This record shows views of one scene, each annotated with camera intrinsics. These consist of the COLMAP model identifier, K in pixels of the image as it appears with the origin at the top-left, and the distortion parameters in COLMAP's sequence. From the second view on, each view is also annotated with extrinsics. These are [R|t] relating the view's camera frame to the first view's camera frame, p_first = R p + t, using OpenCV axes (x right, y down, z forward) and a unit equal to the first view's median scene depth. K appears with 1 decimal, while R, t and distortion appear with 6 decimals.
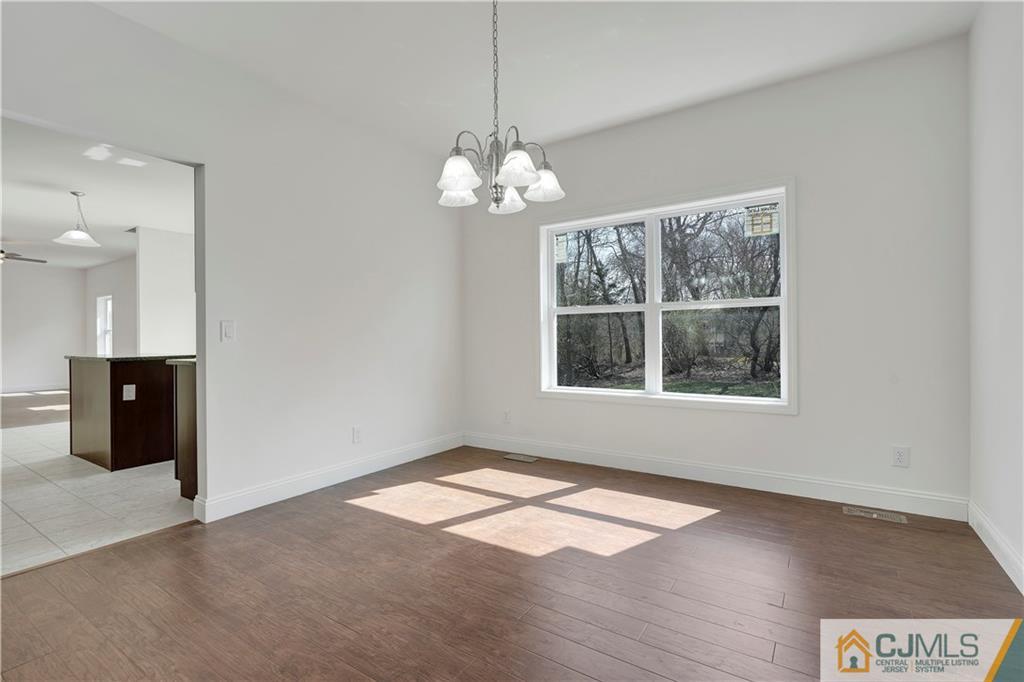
lens RADIAL K [[455.8, 0, 526.5], [0, 455.8, 336.3], [0, 0, 1]] dist [-0.001474, -0.000324]
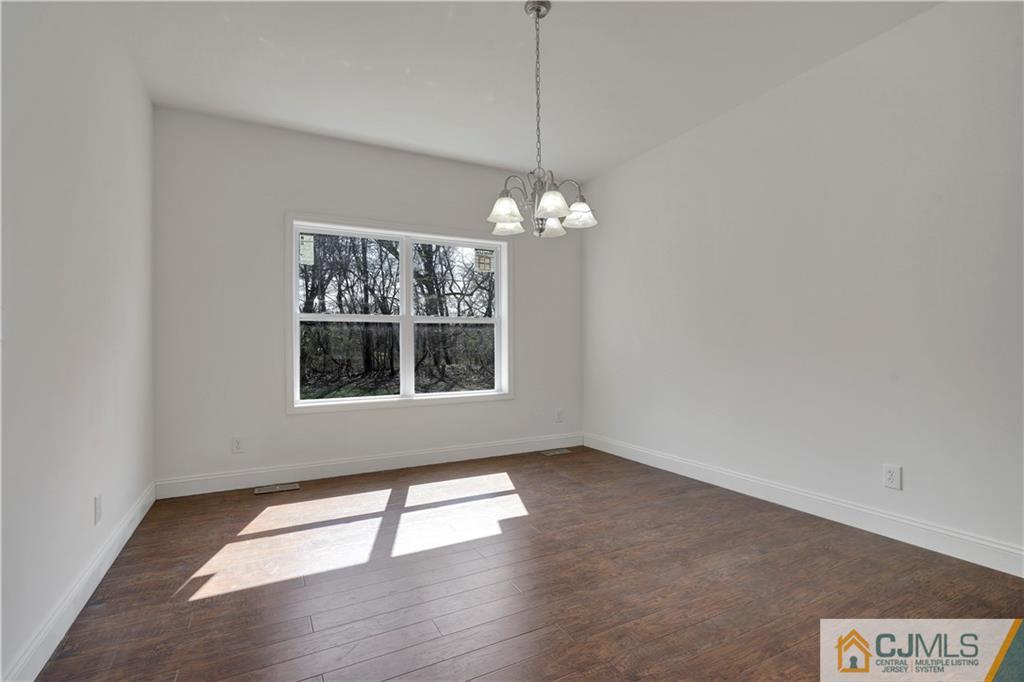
lens RADIAL K [[476.8, 0, 454.8], [0, 476.8, 340.0], [0, 0, 1]] dist [-0.001960, -0.000079]
pose [[0.527331, 0.013570, 0.849552, -0.710322], [-0.000603, 0.999878, -0.015598, 0.006076], [-0.849660, 0.007713, 0.527274, 0.300832]]
